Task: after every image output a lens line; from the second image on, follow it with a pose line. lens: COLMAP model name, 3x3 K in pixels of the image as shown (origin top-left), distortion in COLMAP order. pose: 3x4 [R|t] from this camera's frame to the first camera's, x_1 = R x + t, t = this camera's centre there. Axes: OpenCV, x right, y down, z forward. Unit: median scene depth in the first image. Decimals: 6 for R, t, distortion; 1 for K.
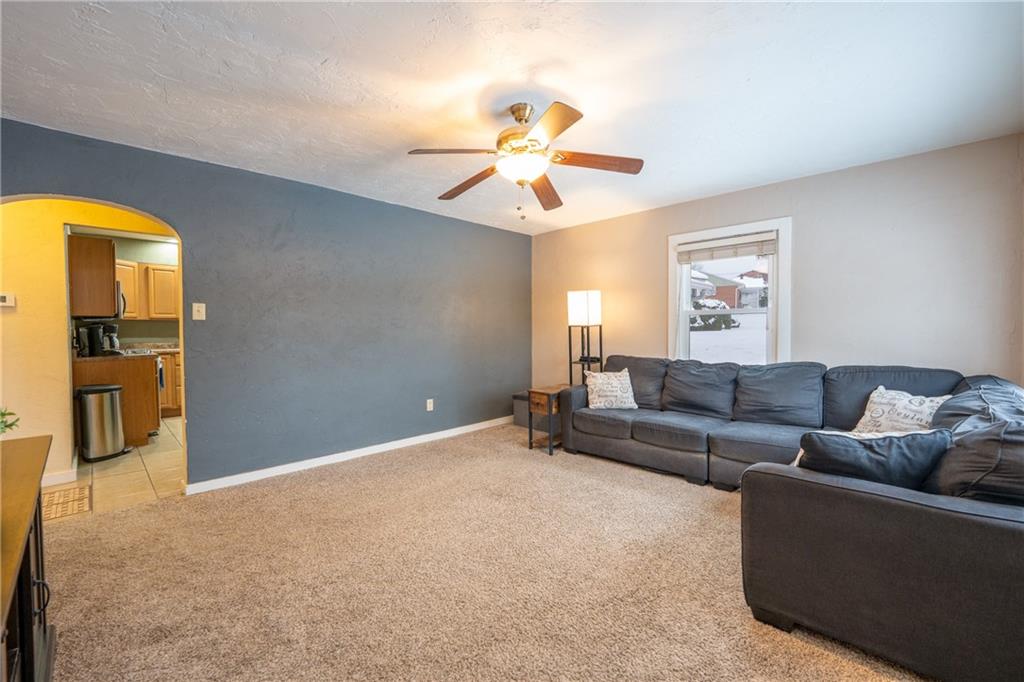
lens RADIAL K [[415.1, 0, 514.1], [0, 415.1, 343.1], [0, 0, 1]] dist [-0.002488, -0.000114]
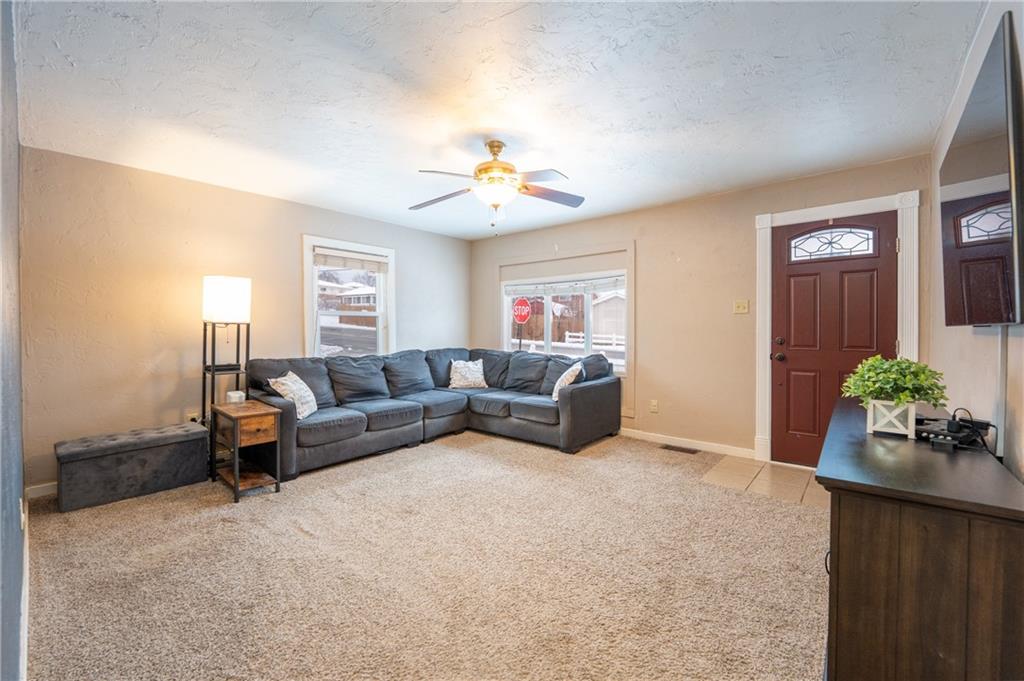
lens RADIAL K [[420.6, 0, 512.4], [0, 420.6, 331.4], [0, 0, 1]] dist [-0.009780, -0.000390]
pose [[-0.064630, -0.001724, 0.997908, -0.732507], [0.038133, 0.999264, 0.004196, -0.011597], [-0.997180, 0.038324, -0.064517, 0.630657]]
